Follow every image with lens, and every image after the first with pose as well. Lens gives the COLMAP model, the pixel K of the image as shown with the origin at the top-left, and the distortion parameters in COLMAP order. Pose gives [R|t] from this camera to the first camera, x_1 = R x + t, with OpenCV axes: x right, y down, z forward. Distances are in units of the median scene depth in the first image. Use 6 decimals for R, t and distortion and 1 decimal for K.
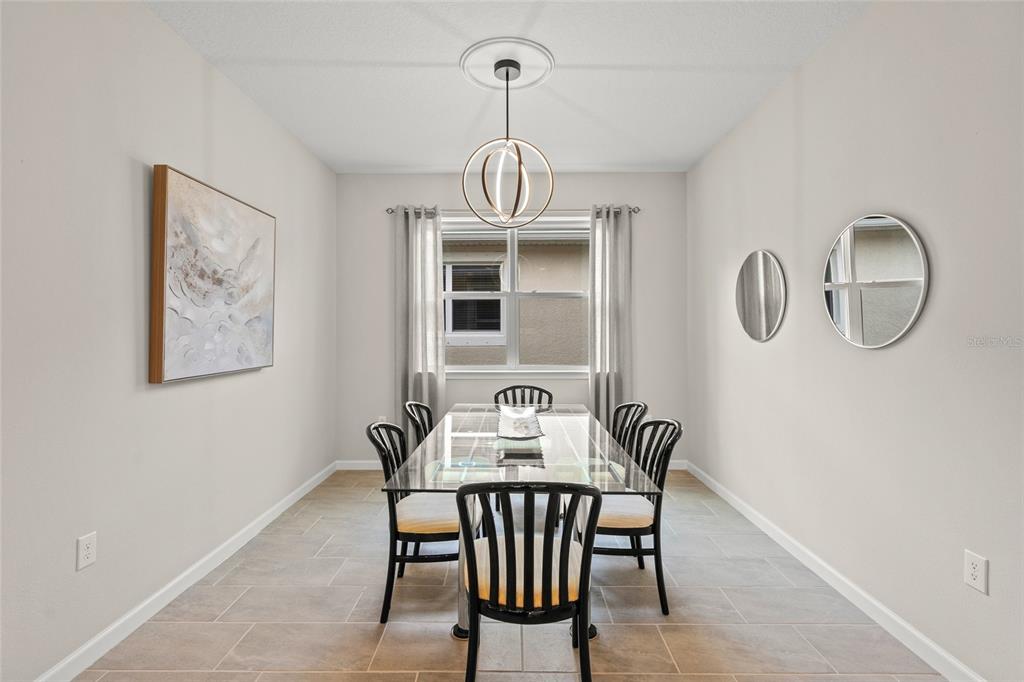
lens RADIAL K [[468.1, 0, 515.3], [0, 468.1, 337.1], [0, 0, 1]] dist [-0.007926, 0.004678]
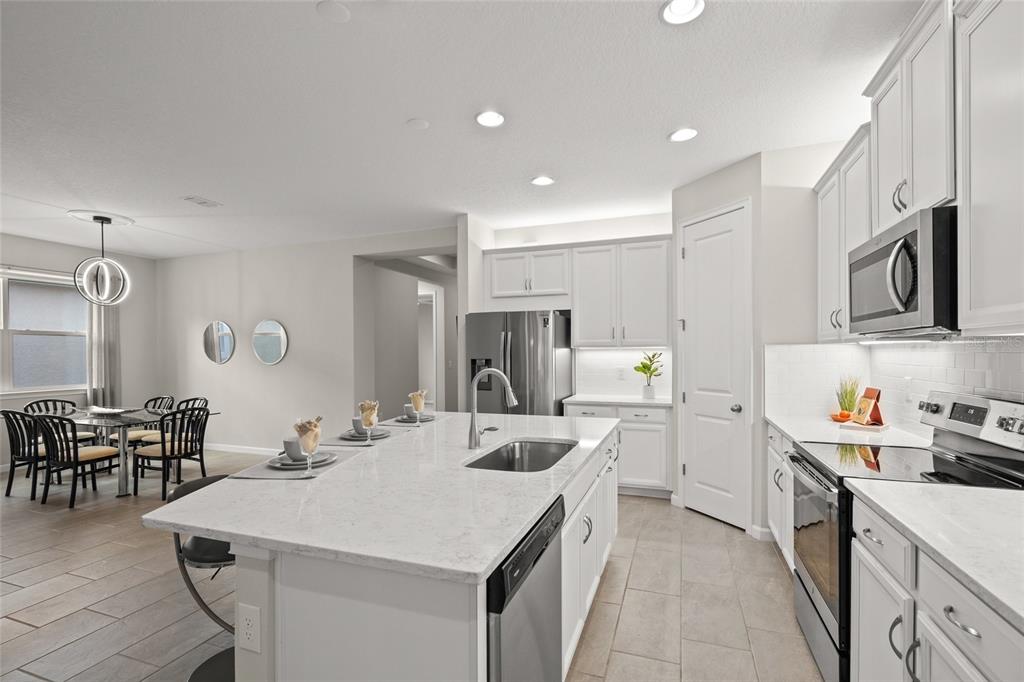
lens RADIAL K [[468.1, 0, 515.3], [0, 468.1, 353.6], [0, 0, 1]] dist [-0.007926, 0.004678]
pose [[0.345882, -0.004332, 0.938268, -0.737617], [0.018072, 0.999835, -0.002046, -0.005215], [-0.938104, 0.017664, 0.345903, -0.731341]]
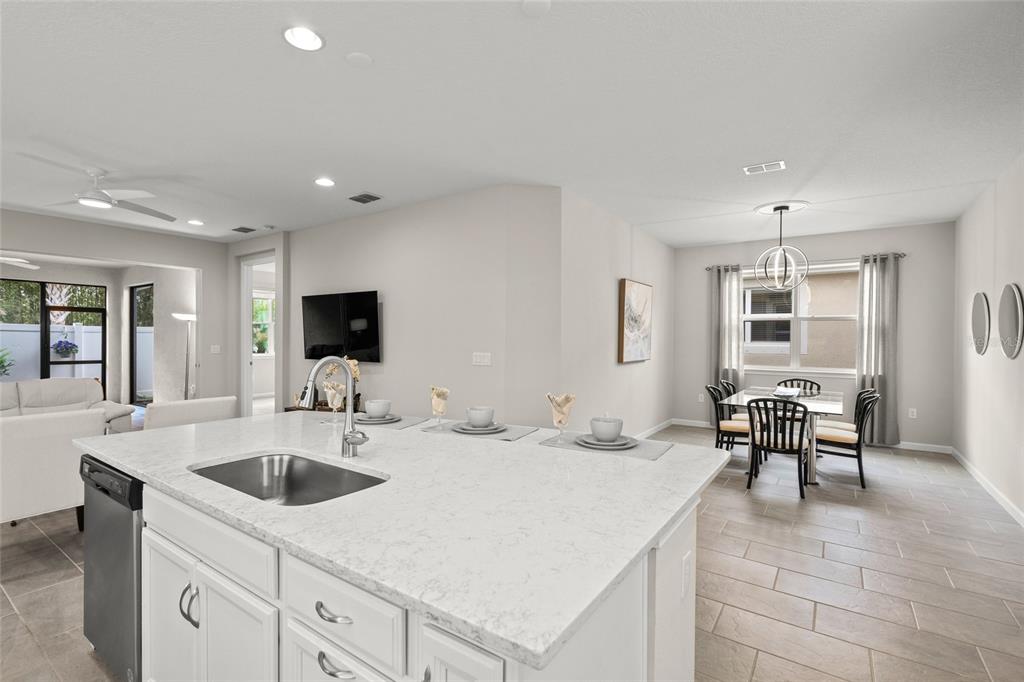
lens RADIAL K [[468.1, 0, 510.6], [0, 468.1, 342.5], [0, 0, 1]] dist [-0.007926, 0.004678]
pose [[0.816597, 0.012929, -0.577063, 0.118207], [-0.014846, 0.999889, 0.001395, -0.004755], [0.577017, 0.007428, 0.816698, -0.757739]]
